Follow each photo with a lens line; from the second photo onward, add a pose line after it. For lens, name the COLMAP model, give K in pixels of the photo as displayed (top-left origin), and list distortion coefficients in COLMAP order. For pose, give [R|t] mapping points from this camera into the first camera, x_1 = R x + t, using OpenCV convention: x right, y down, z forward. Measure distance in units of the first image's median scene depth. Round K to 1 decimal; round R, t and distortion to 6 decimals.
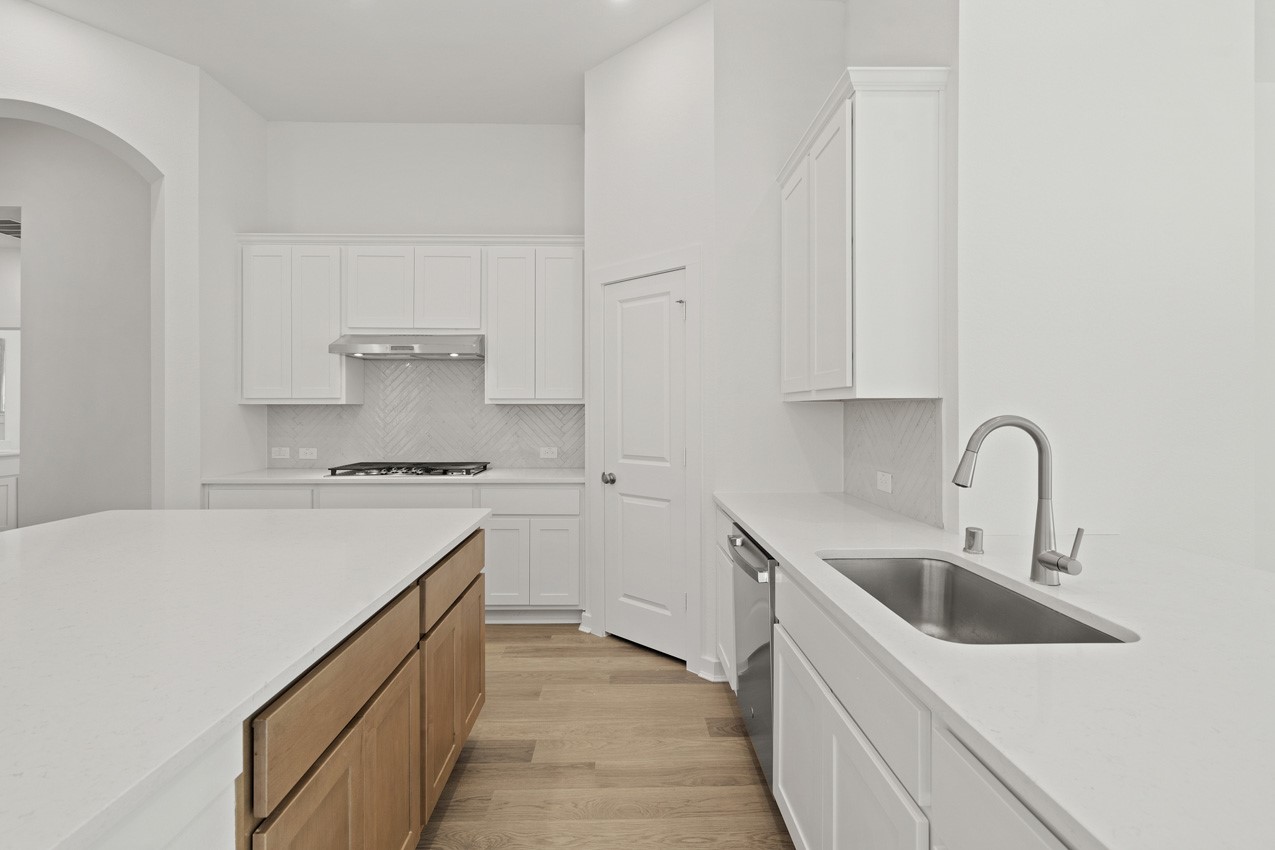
lens RADIAL K [[581.5, 0, 636.8], [0, 581.5, 408.6], [0, 0, 1]] dist [-0.006287, 0.002113]
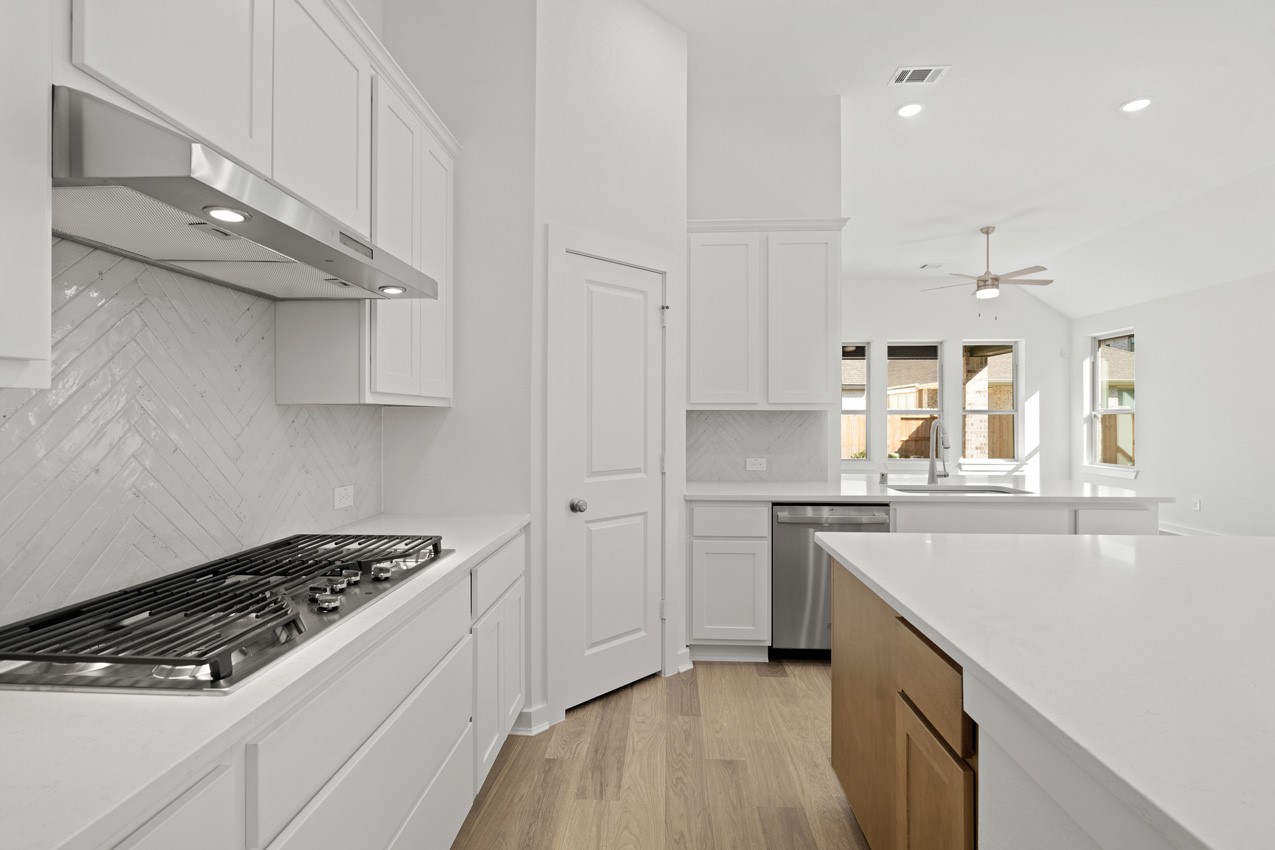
lens RADIAL K [[581.5, 0, 634.4], [0, 581.5, 413.9], [0, 0, 1]] dist [-0.006287, 0.002113]
pose [[0.085379, 0.006723, 0.996326, -0.845797], [-0.003998, 0.999971, -0.006405, 0.003637], [-0.996341, -0.003436, 0.085403, 0.896089]]
